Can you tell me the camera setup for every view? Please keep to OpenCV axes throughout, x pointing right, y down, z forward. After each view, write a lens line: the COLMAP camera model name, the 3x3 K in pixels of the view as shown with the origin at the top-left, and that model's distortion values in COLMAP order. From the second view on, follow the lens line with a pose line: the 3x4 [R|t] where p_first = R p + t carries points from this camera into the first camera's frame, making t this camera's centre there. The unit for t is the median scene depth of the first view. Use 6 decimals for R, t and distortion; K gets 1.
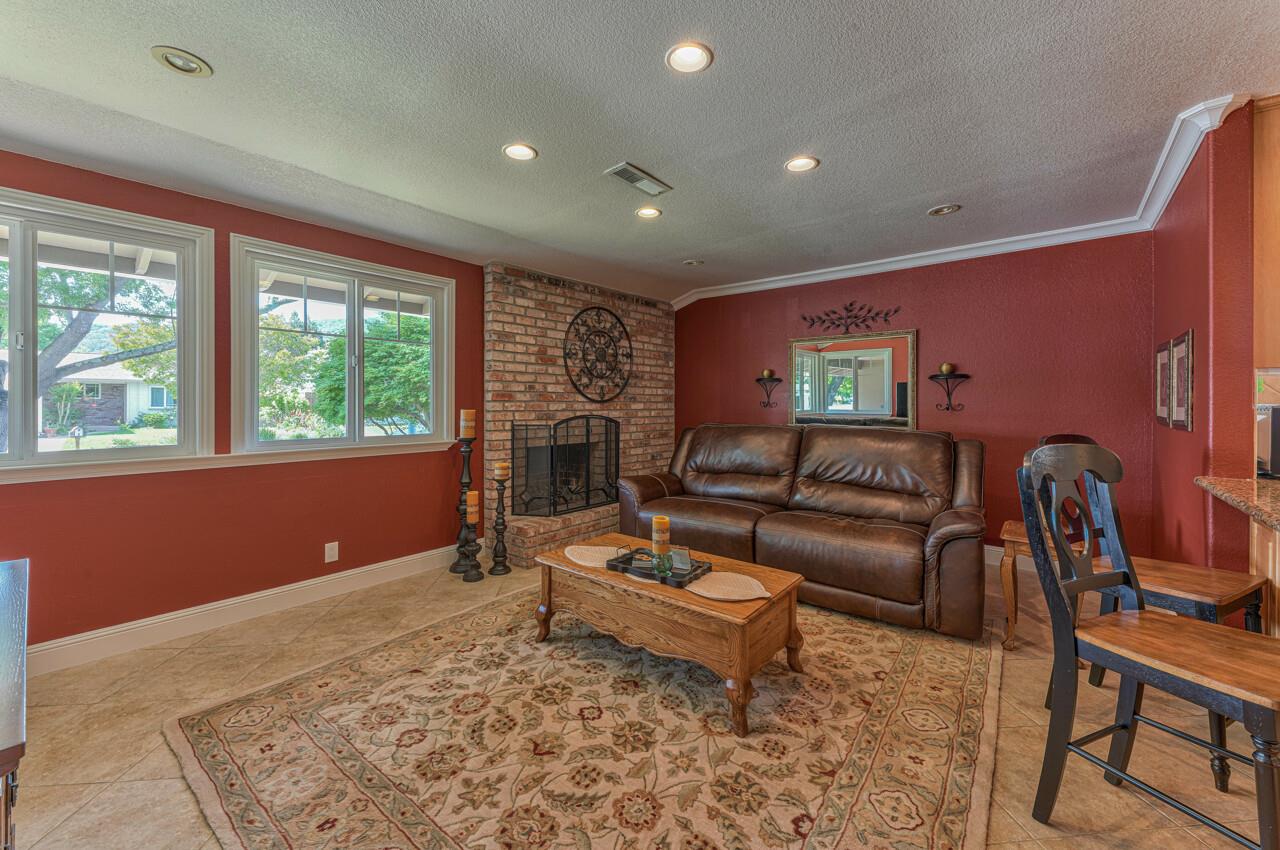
lens RADIAL K [[489.2, 0, 638.2], [0, 489.2, 404.1], [0, 0, 1]] dist [0.000620, -0.000038]
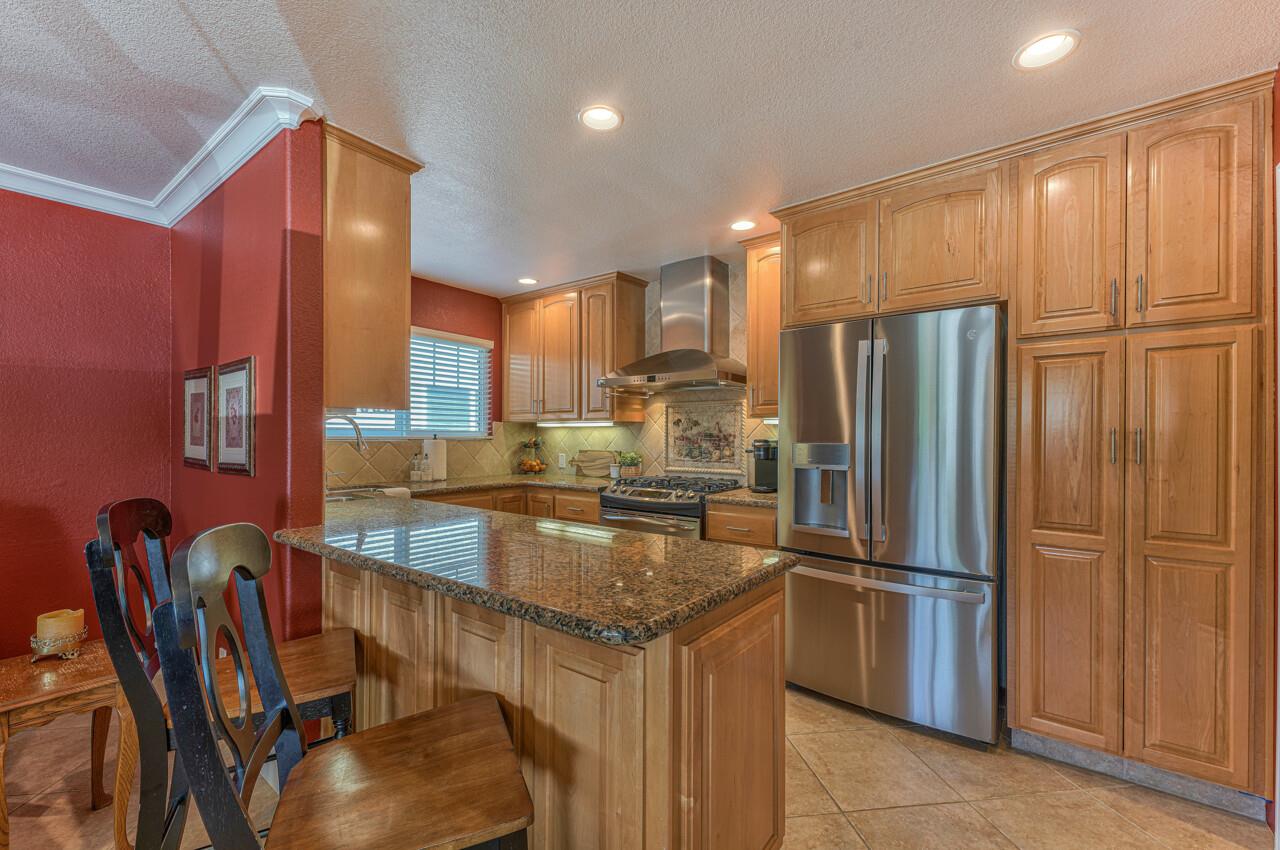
lens RADIAL K [[541.5, 0, 642.6], [0, 541.5, 439.4], [0, 0, 1]] dist [0.001644, 0.000169]
pose [[-0.044628, -0.009156, 0.998962, 0.103497], [0.000038, 0.999958, 0.009167, -0.011078], [-0.999004, 0.000447, -0.044626, 0.236118]]
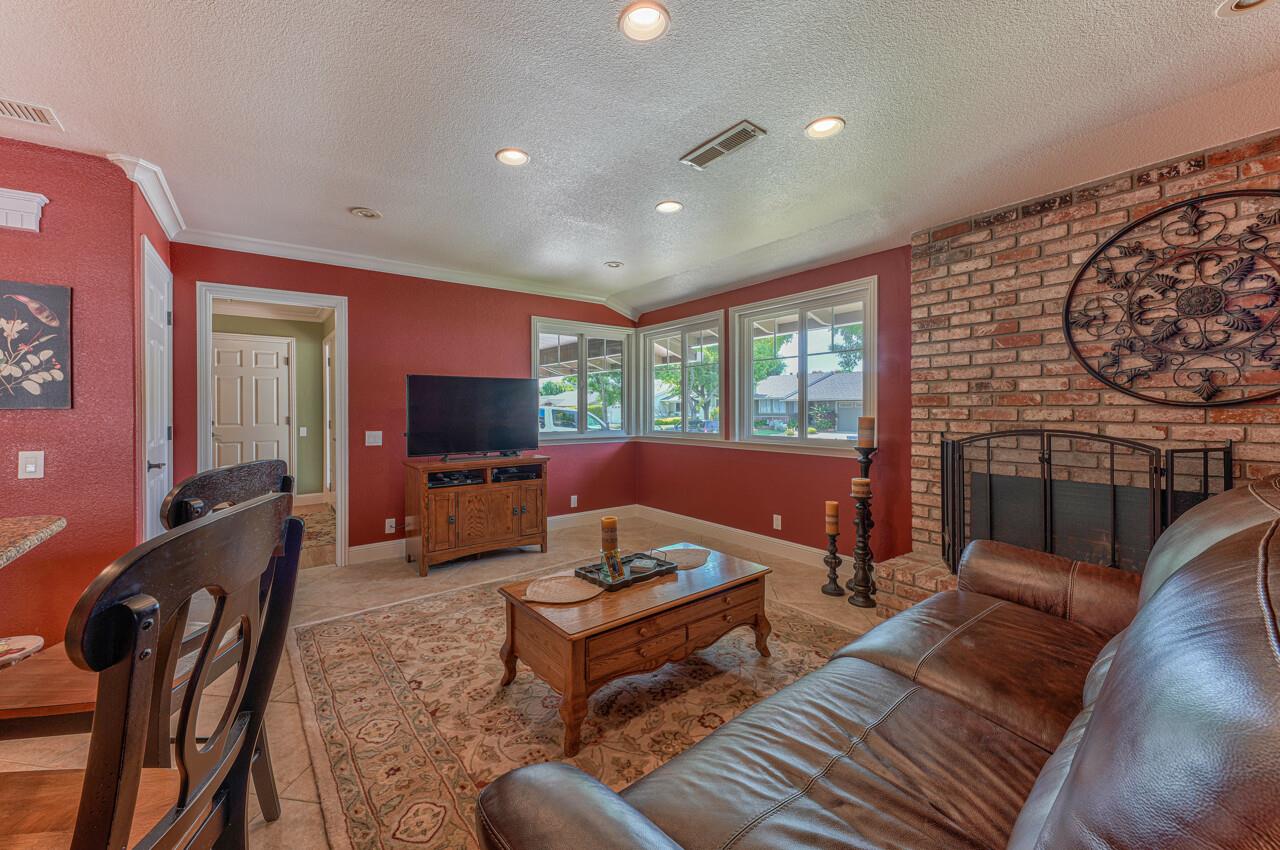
lens RADIAL K [[516.6, 0, 637.7], [0, 516.6, 412.6], [0, 0, 1]] dist [0.000961, 0.000027]
pose [[-0.235663, 0.003546, -0.971828, 0.672767], [-0.000675, 0.999993, 0.003813, 0.000717], [0.971835, 0.001555, -0.235659, 0.794212]]
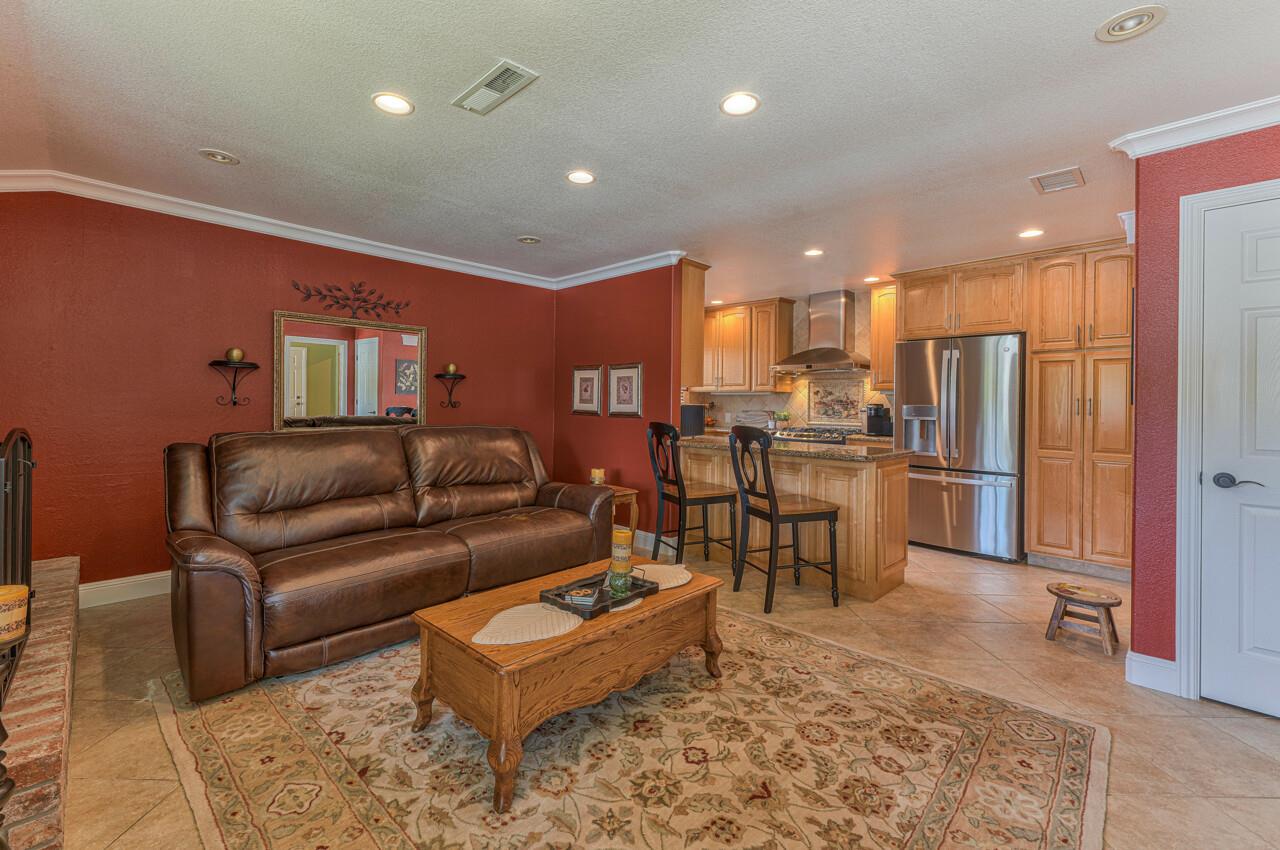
lens RADIAL K [[527.2, 0, 635.3], [0, 527.2, 404.0], [0, 0, 1]] dist [0.002762, 0.000262]
pose [[0.106738, -0.004952, 0.994275, -0.547780], [-0.007365, 0.999956, 0.005771, -0.004754], [-0.994260, -0.007939, 0.106697, 0.524646]]
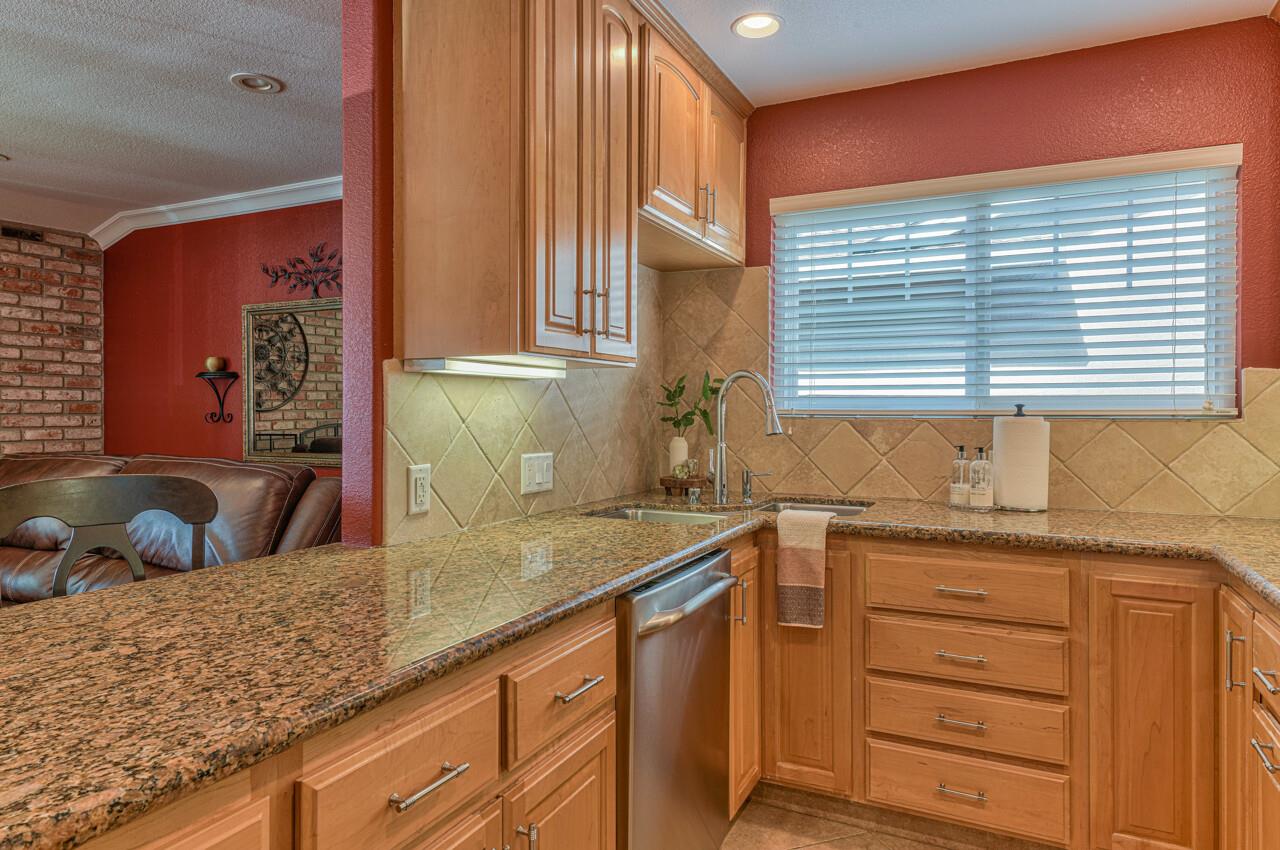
lens RADIAL K [[757.6, 0, 640.4], [0, 757.6, 413.5], [0, 0, 1]] dist [0.003675, 0.000973]
pose [[0.972326, -0.003165, 0.233605, 0.748044], [0.003191, 0.999995, 0.000268, -0.004305], [-0.233605, 0.000485, 0.972332, 0.023756]]
